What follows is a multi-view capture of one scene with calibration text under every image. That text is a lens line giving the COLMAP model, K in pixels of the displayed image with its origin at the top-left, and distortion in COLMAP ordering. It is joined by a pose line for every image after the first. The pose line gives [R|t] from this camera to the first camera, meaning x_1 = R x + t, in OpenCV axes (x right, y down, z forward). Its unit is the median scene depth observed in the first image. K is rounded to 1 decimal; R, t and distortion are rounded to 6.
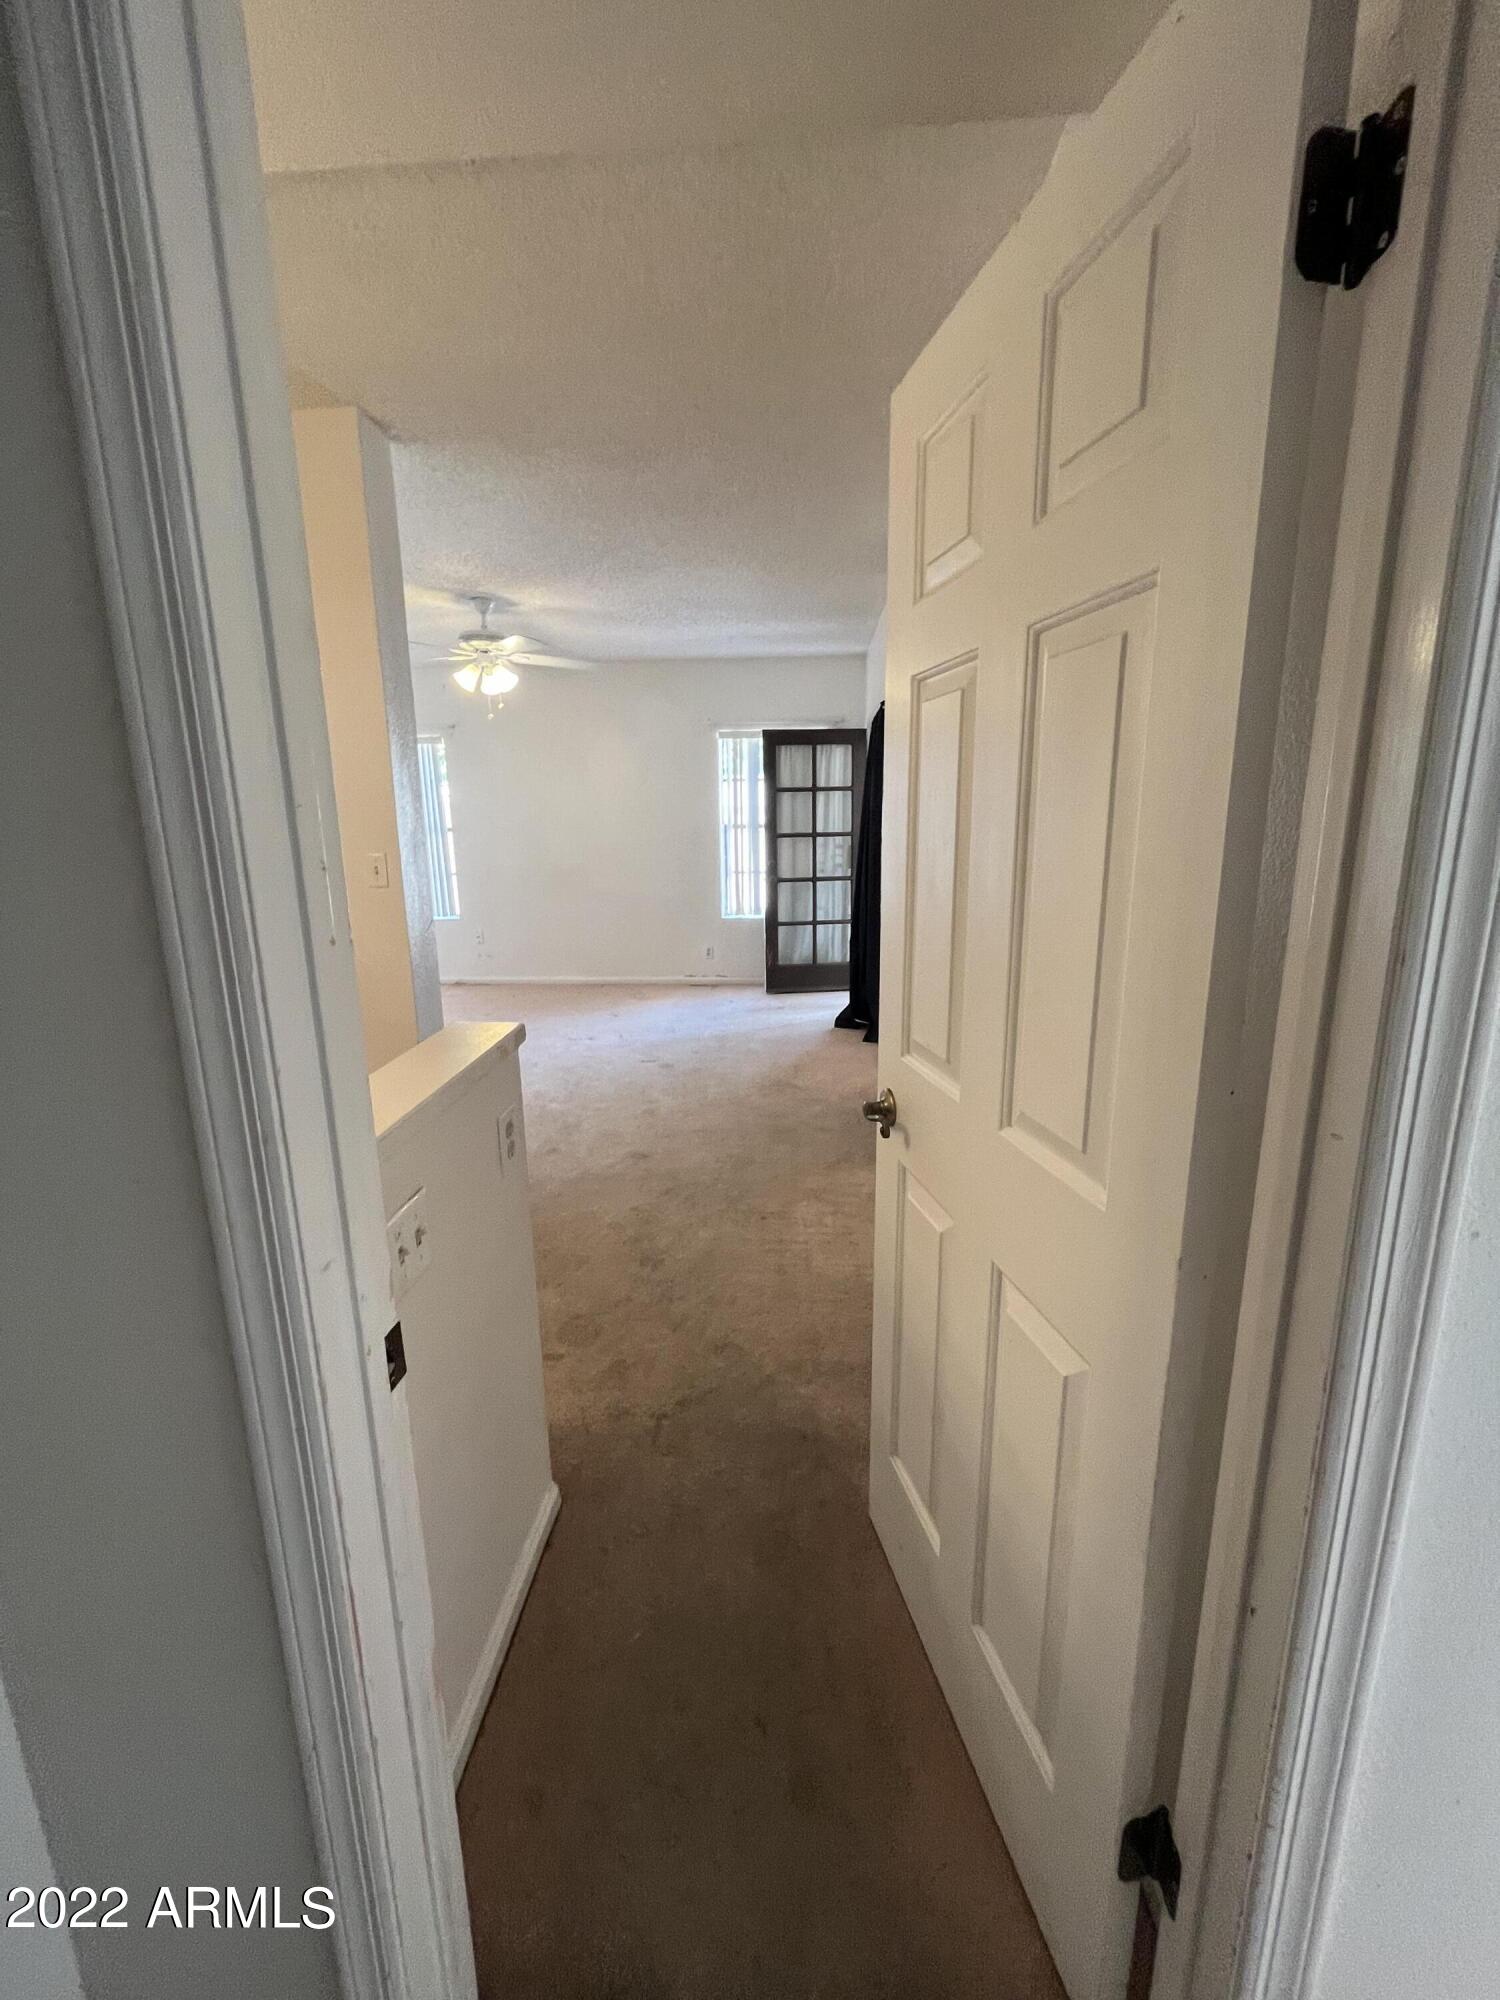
lens RADIAL K [[807.7, 0, 752.6], [0, 807.7, 995.0], [0, 0, 1]] dist [0.000002, -0.000009]
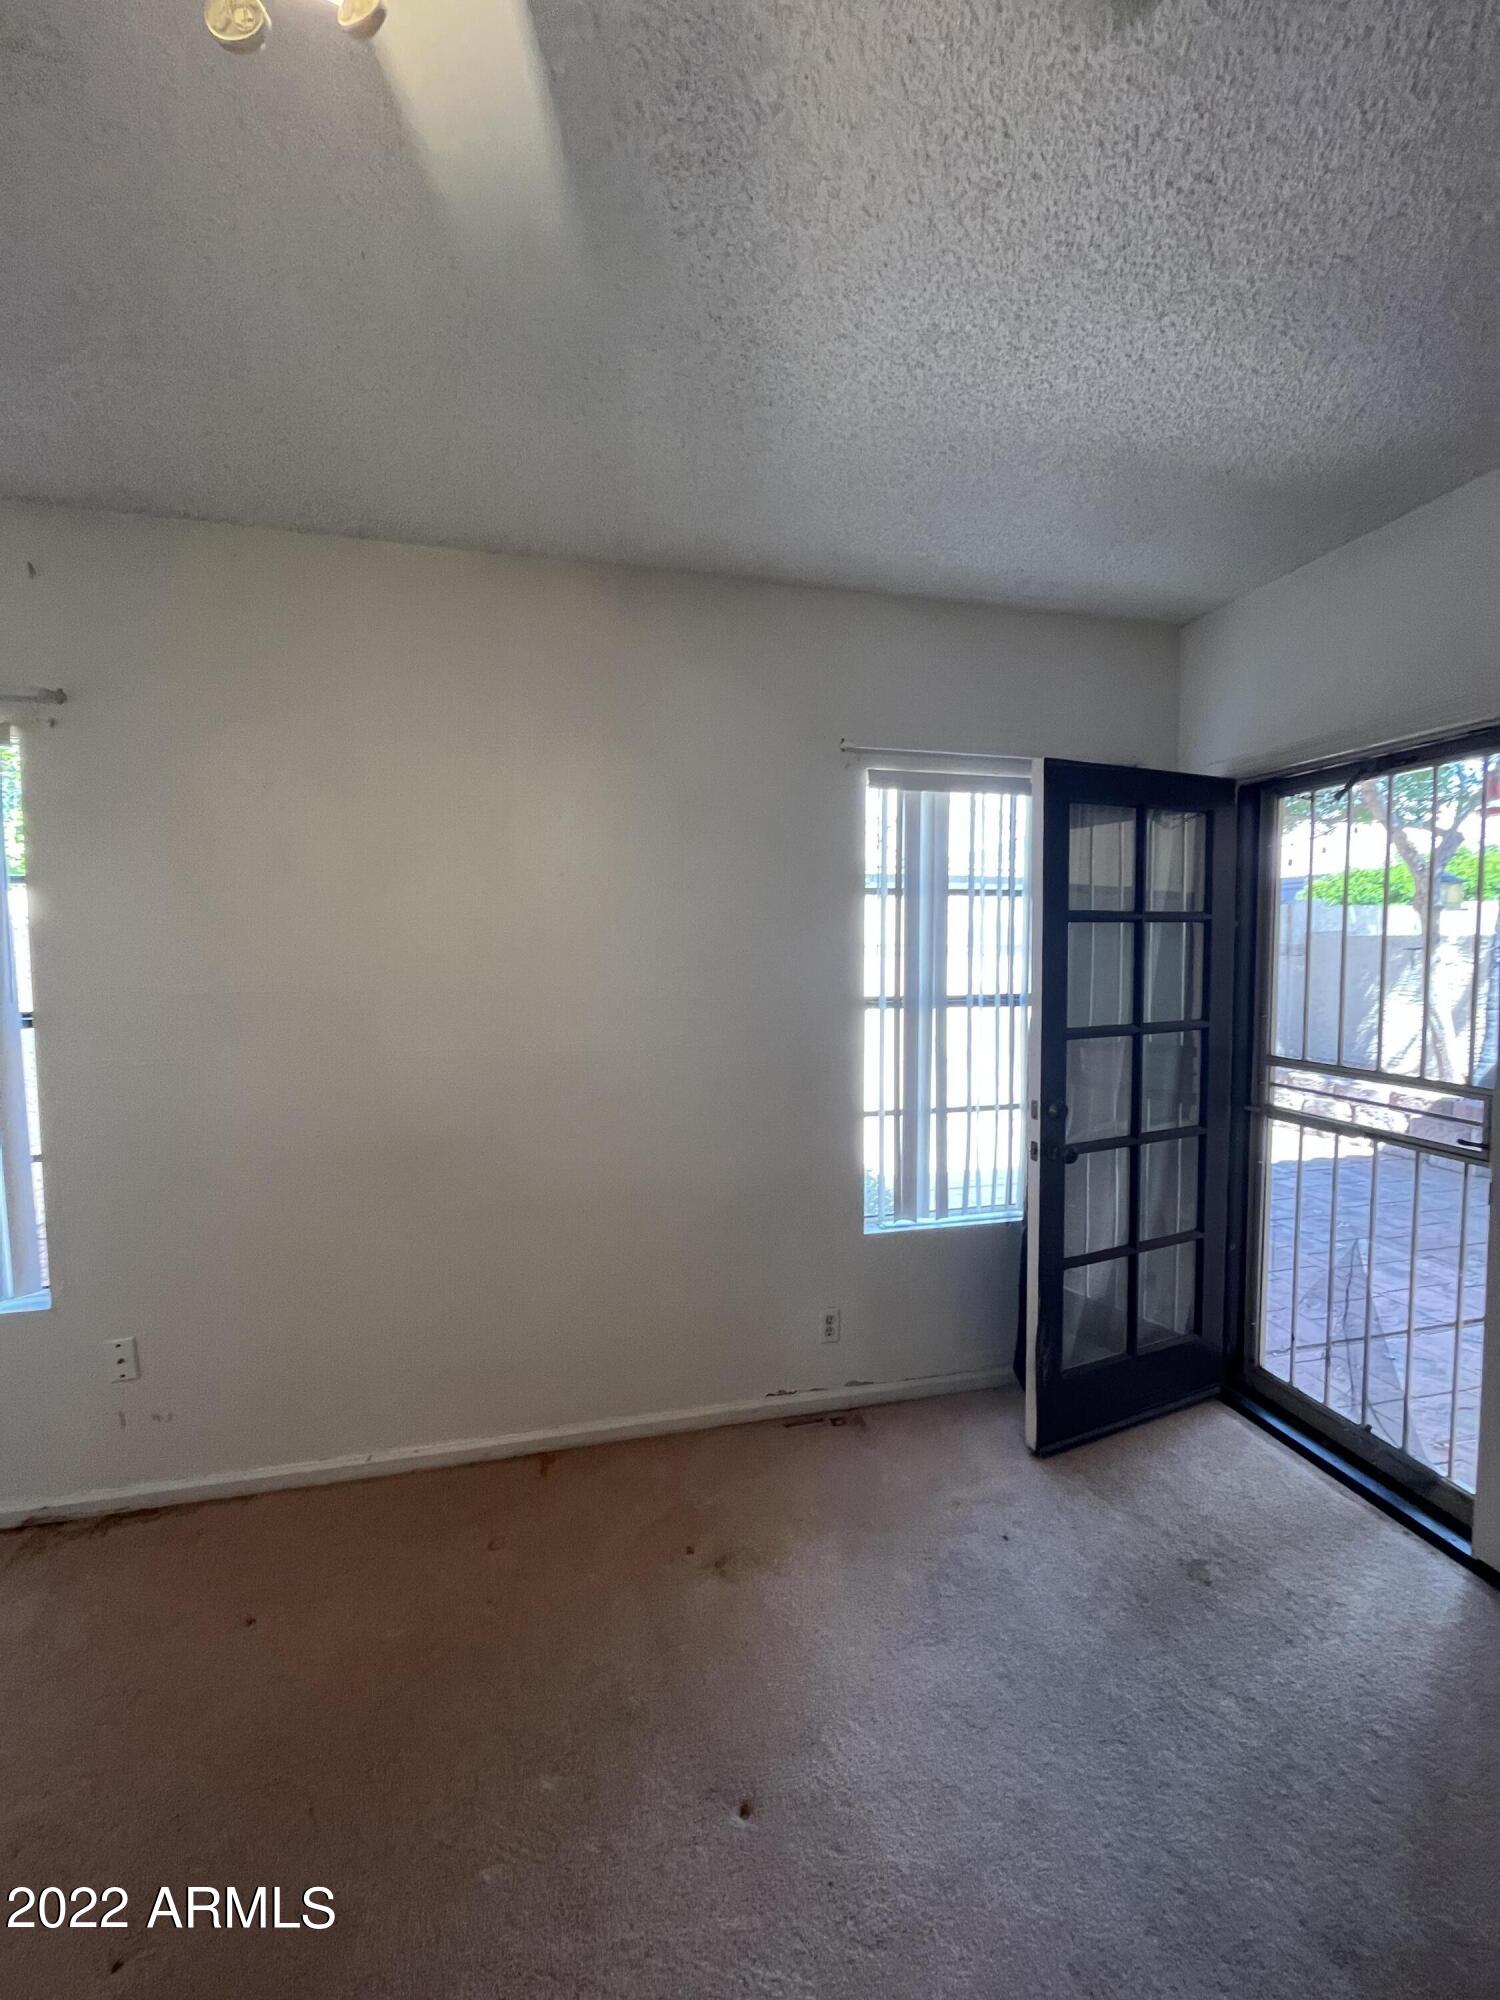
lens RADIAL K [[807.7, 0, 753.2], [0, 807.7, 1000.8], [0, 0, 1]] dist [0.000002, -0.000009]
pose [[0.952417, -0.009953, 0.304636, -0.216601], [0.061446, 0.985216, -0.159917, -0.155196], [-0.298540, 0.171027, 0.938948, 0.665833]]
